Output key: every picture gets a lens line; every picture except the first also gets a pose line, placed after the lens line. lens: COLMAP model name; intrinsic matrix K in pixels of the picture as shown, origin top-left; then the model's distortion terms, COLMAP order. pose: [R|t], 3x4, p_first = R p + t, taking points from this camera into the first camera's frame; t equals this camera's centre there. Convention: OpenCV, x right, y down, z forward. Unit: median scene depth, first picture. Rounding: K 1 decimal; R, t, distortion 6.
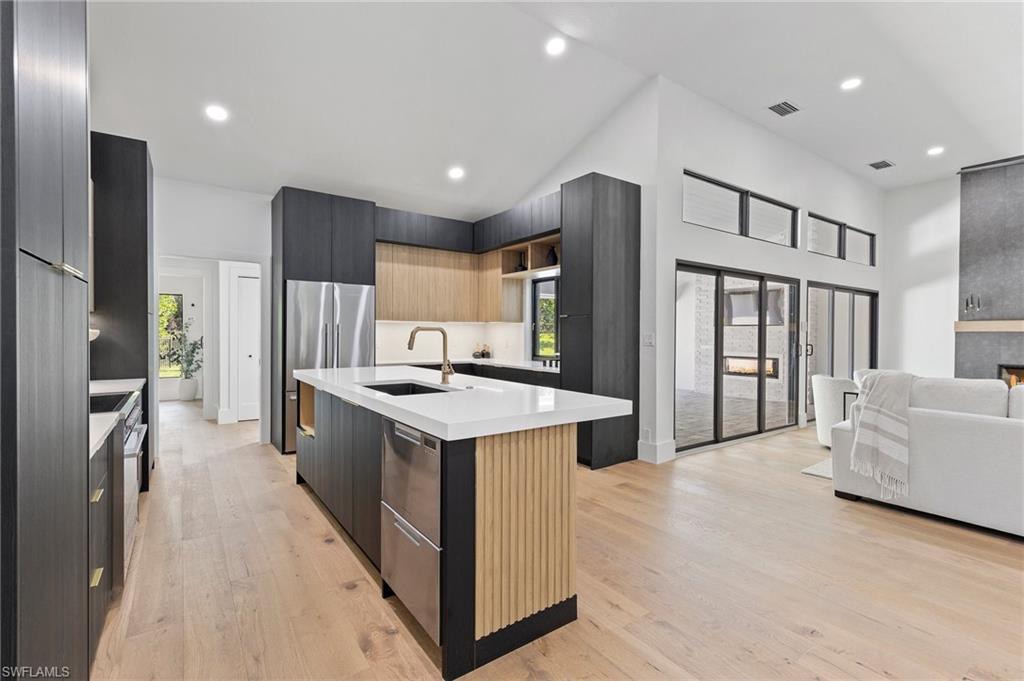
lens RADIAL K [[462.1, 0, 514.6], [0, 462.1, 336.9], [0, 0, 1]] dist [0.003523, 0.000436]
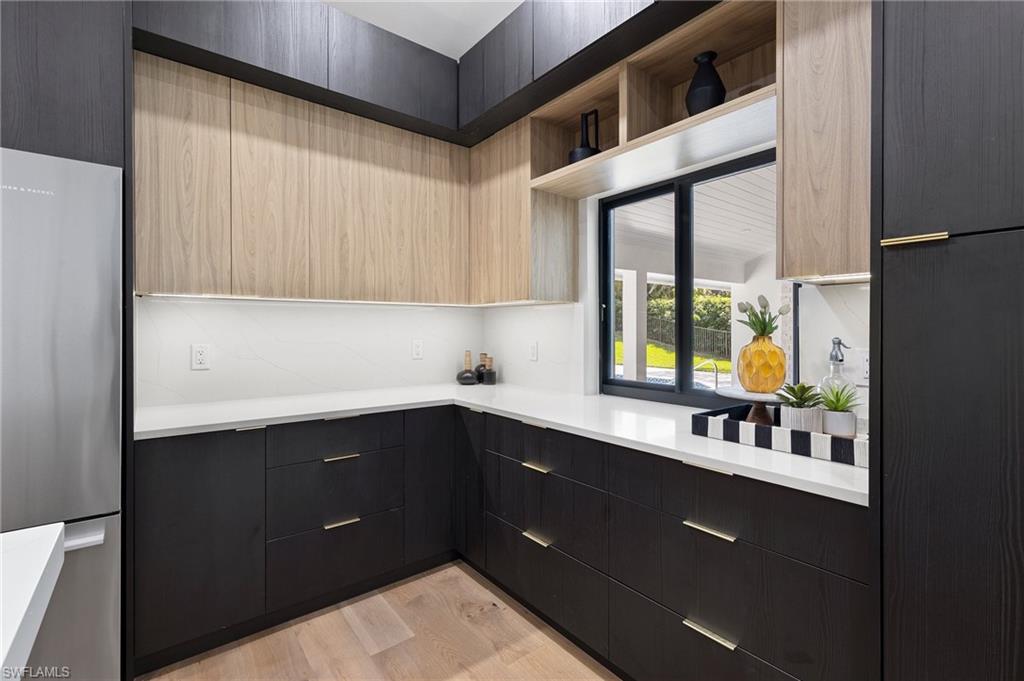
lens RADIAL K [[462.1, 0, 516.7], [0, 462.1, 333.0], [0, 0, 1]] dist [0.003523, 0.000436]
pose [[0.998923, -0.008175, 0.045681, -0.057421], [0.008388, 0.999955, -0.004488, -0.002164], [-0.045643, 0.004867, 0.998946, 0.590517]]
